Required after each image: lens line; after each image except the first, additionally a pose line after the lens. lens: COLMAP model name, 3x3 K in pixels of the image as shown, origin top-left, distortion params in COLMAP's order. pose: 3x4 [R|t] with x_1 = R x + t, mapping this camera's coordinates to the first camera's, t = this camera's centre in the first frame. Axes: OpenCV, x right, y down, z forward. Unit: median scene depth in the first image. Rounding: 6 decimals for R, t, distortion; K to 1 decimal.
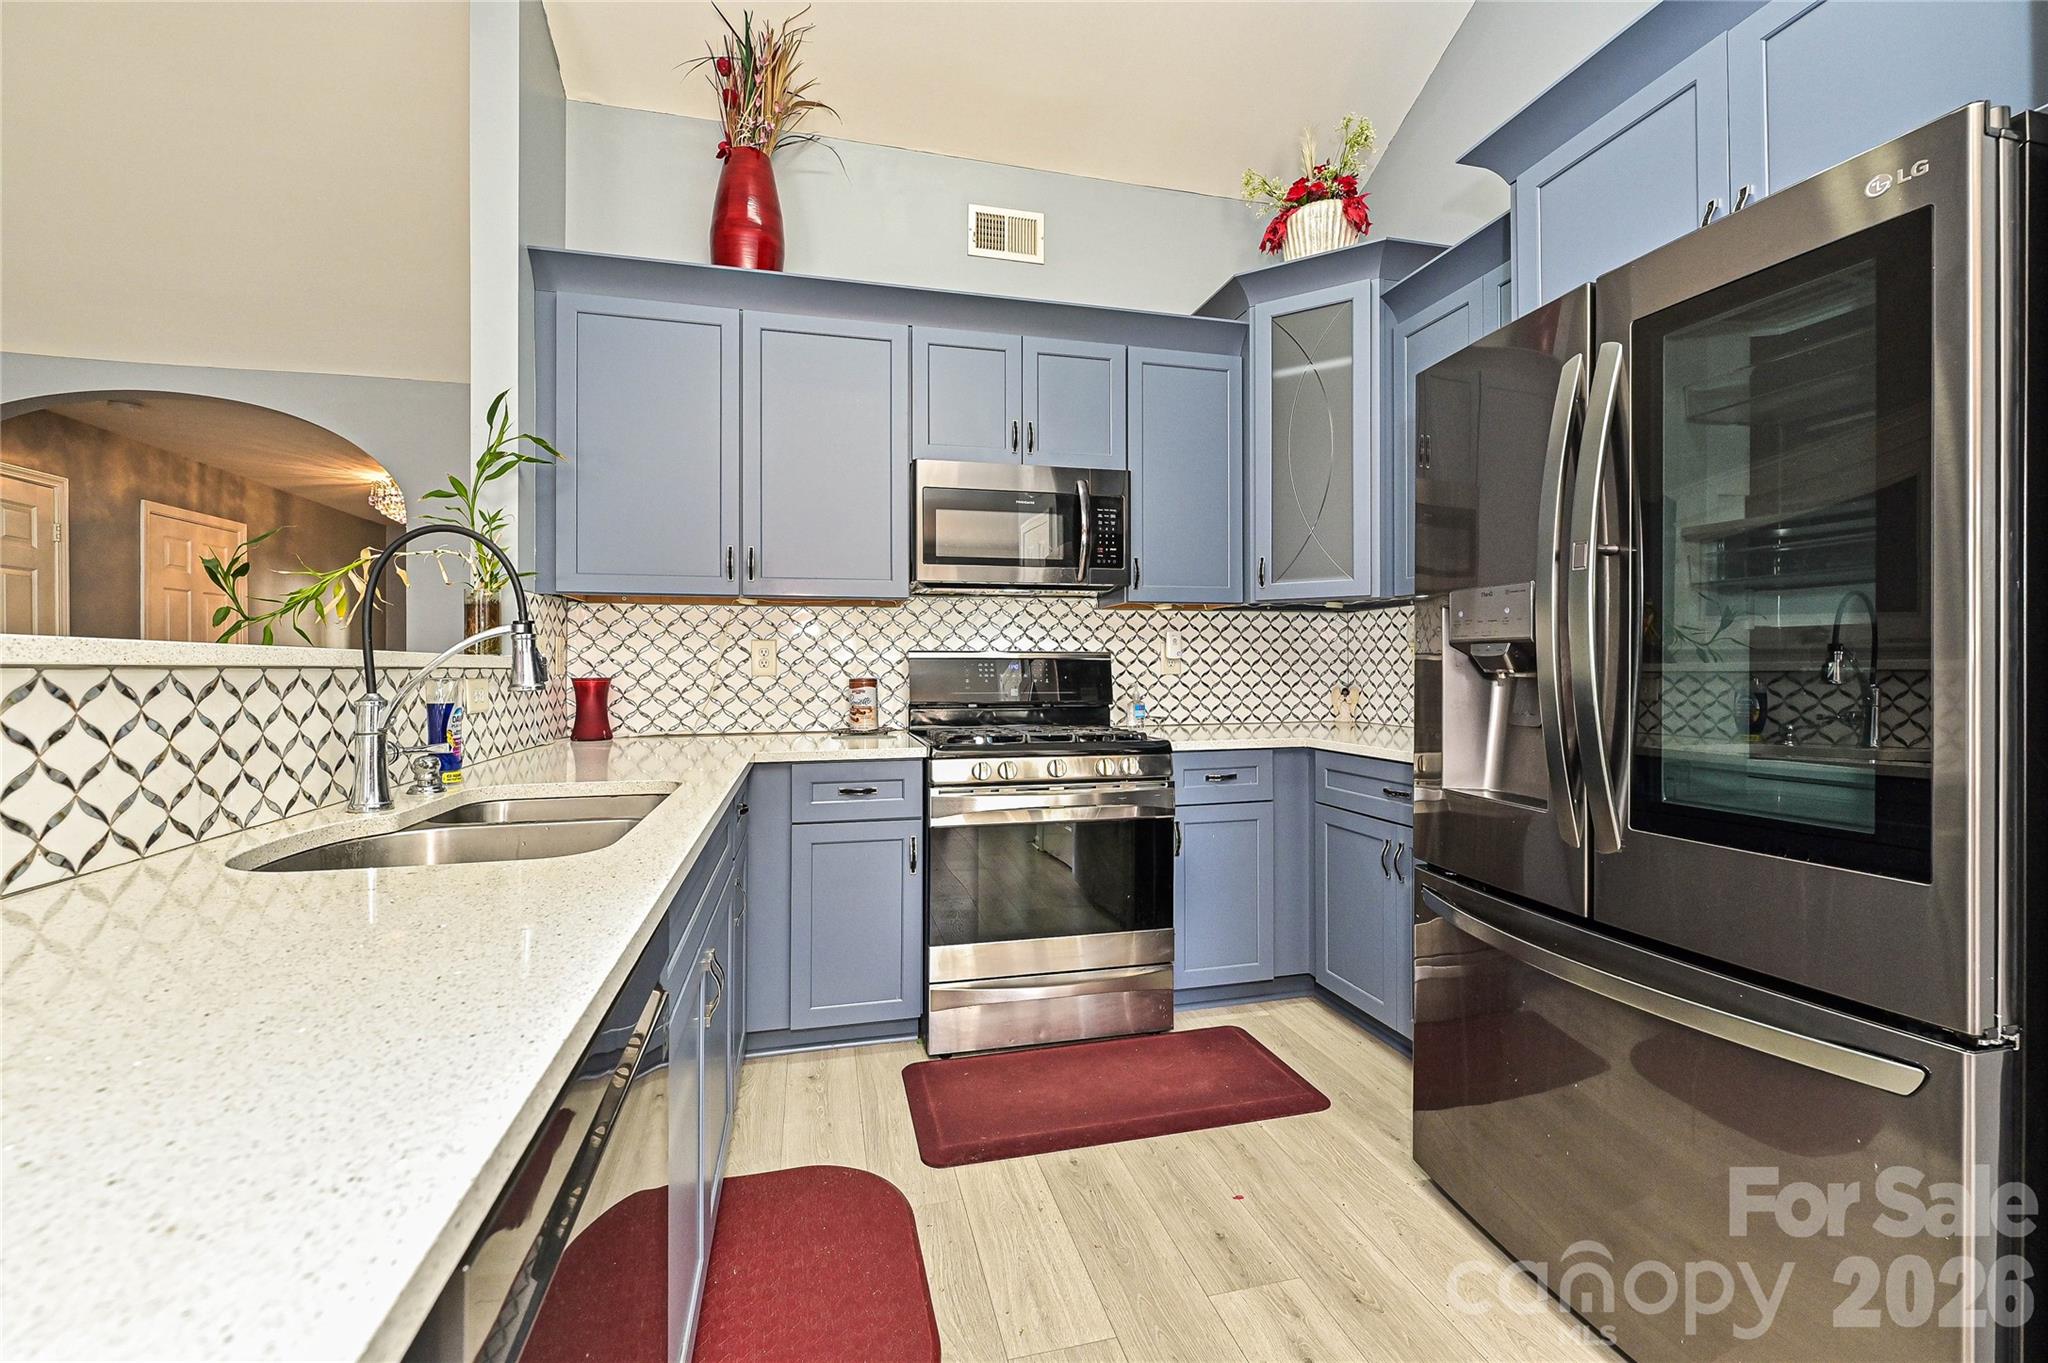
lens RADIAL K [[827.7, 0, 1019.8], [0, 827.7, 659.7], [0, 0, 1]] dist [-0.000425, 0.000243]
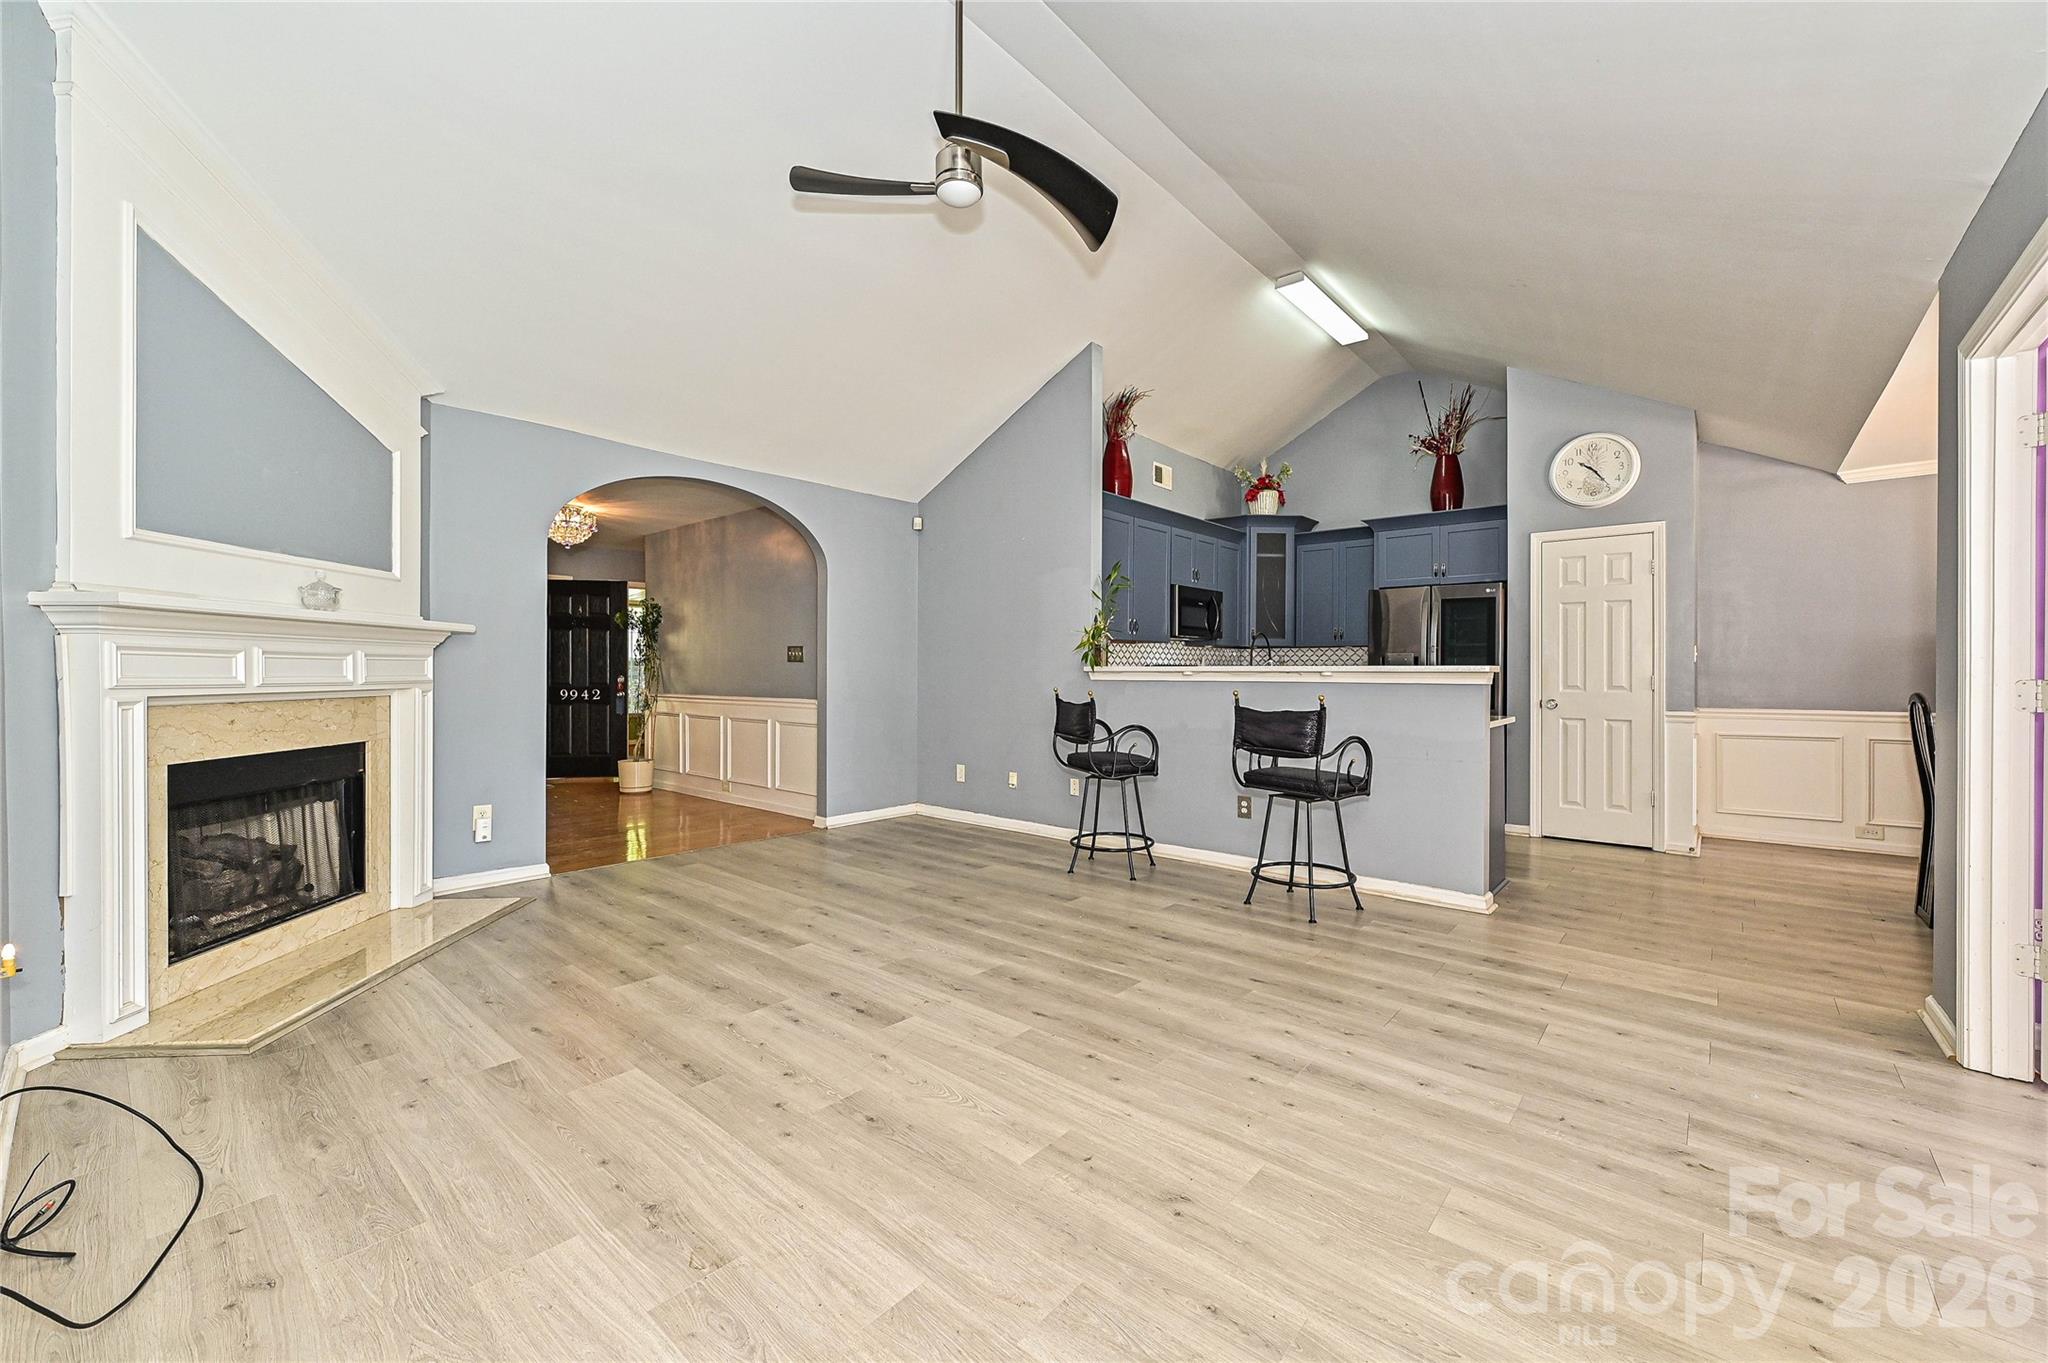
lens RADIAL K [[815.8, 0, 1024.0], [0, 815.8, 672.8], [0, 0, 1]] dist [0.001740, 0.000221]
pose [[0.814407, 0.006269, 0.580261, -1.790746], [-0.012475, 0.999900, 0.006705, 0.001606], [-0.580161, -0.012699, 0.814403, -0.644906]]
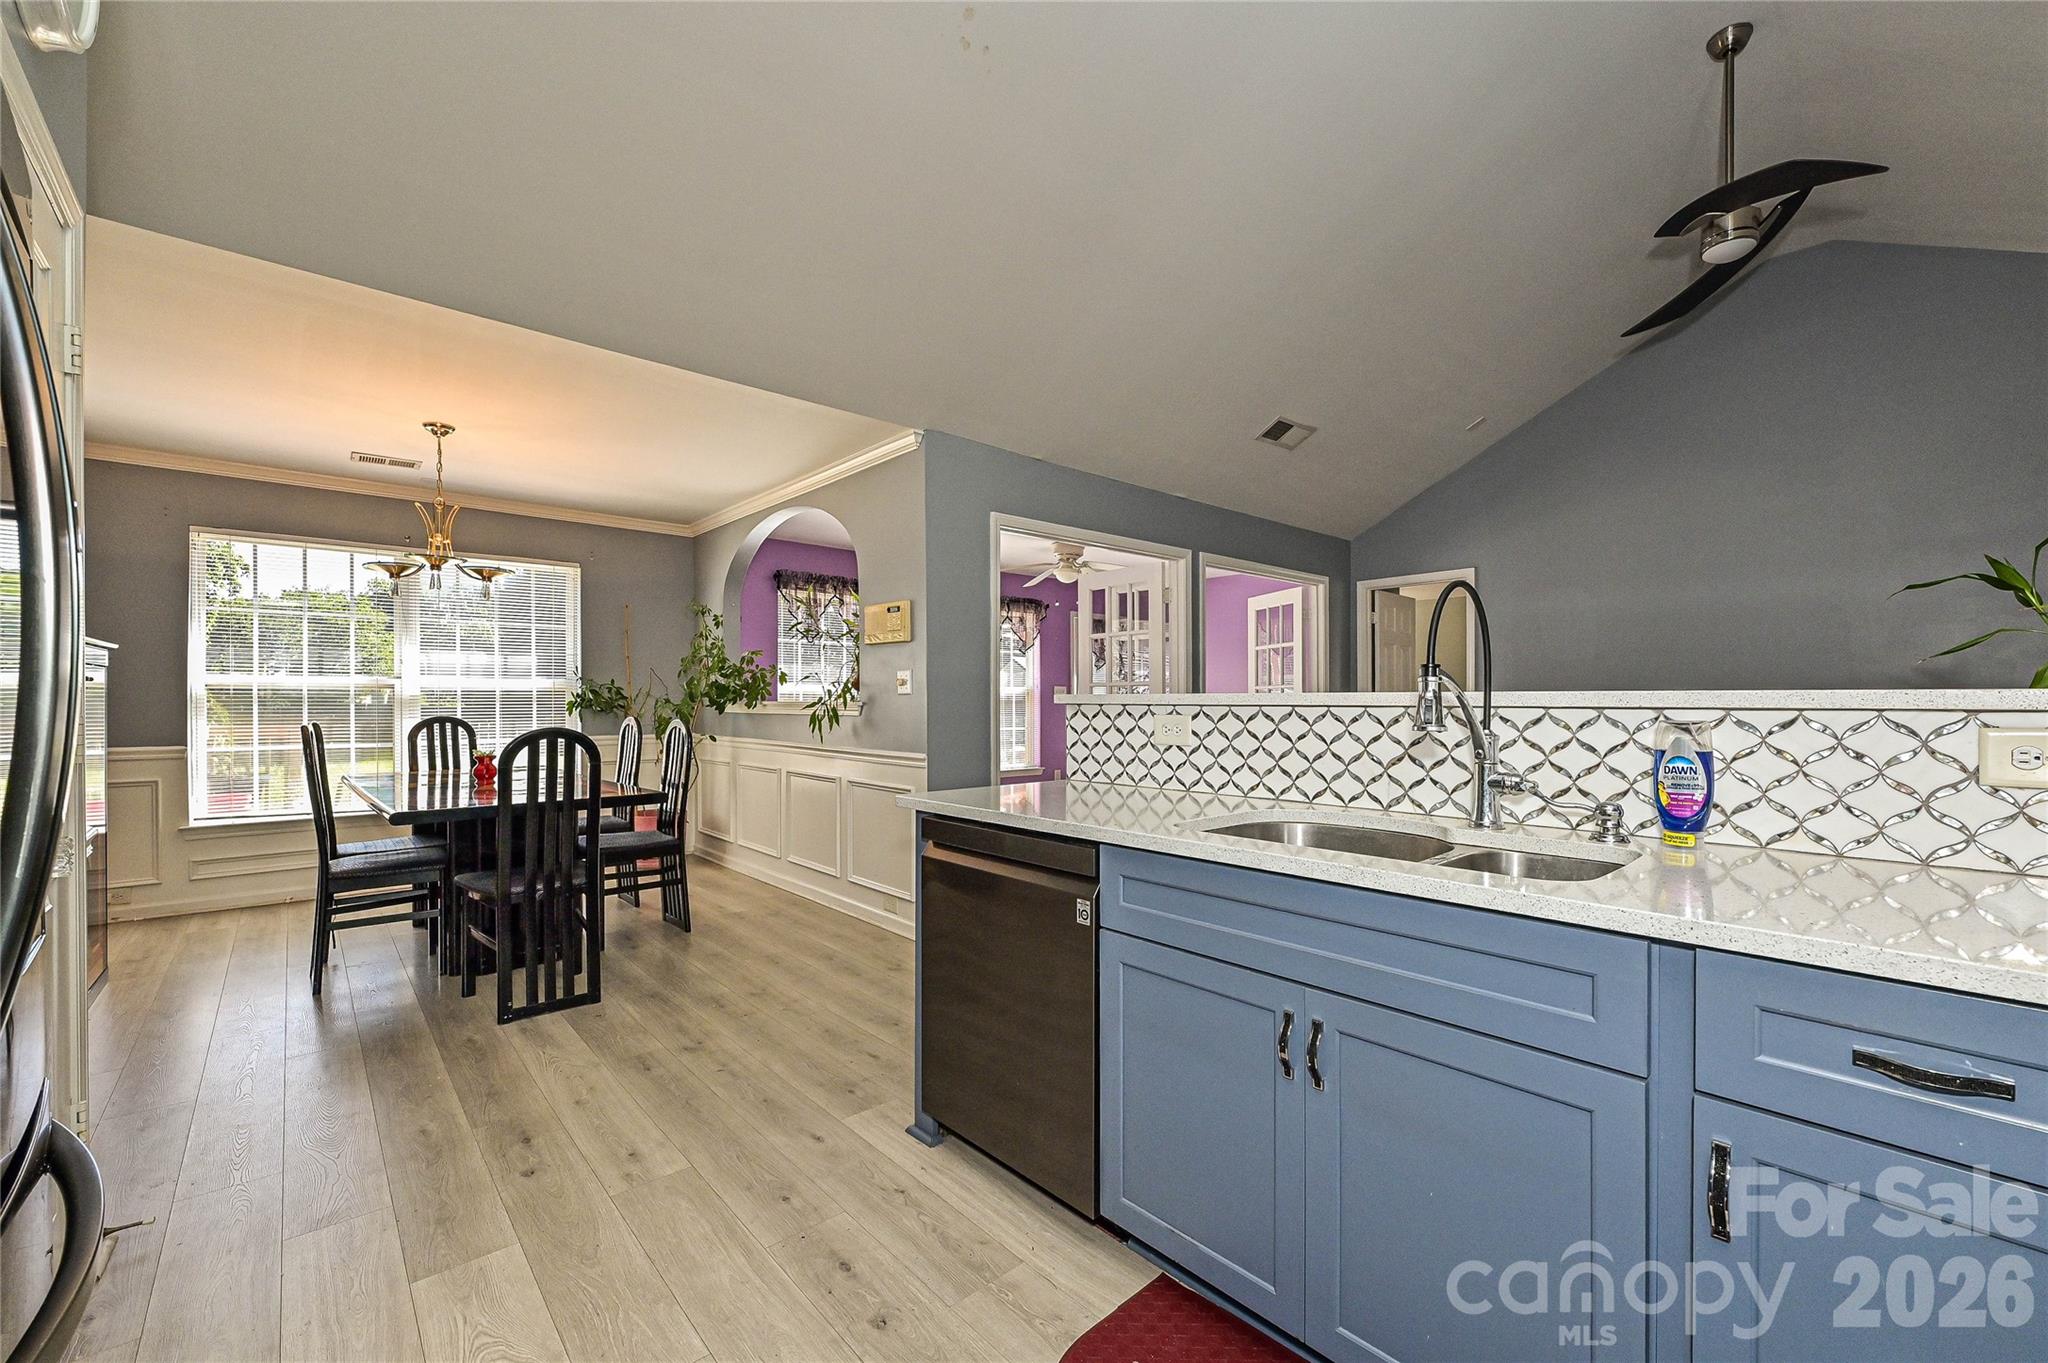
lens RADIAL K [[840.3, 0, 1030.6], [0, 840.3, 700.2], [0, 0, 1]] dist [-0.001905, -0.000145]
pose [[-0.882033, 0.001863, -0.471185, 0.181215], [0.006055, 0.999954, -0.007381, 0.001782], [0.471149, -0.009363, -0.882004, 0.869732]]
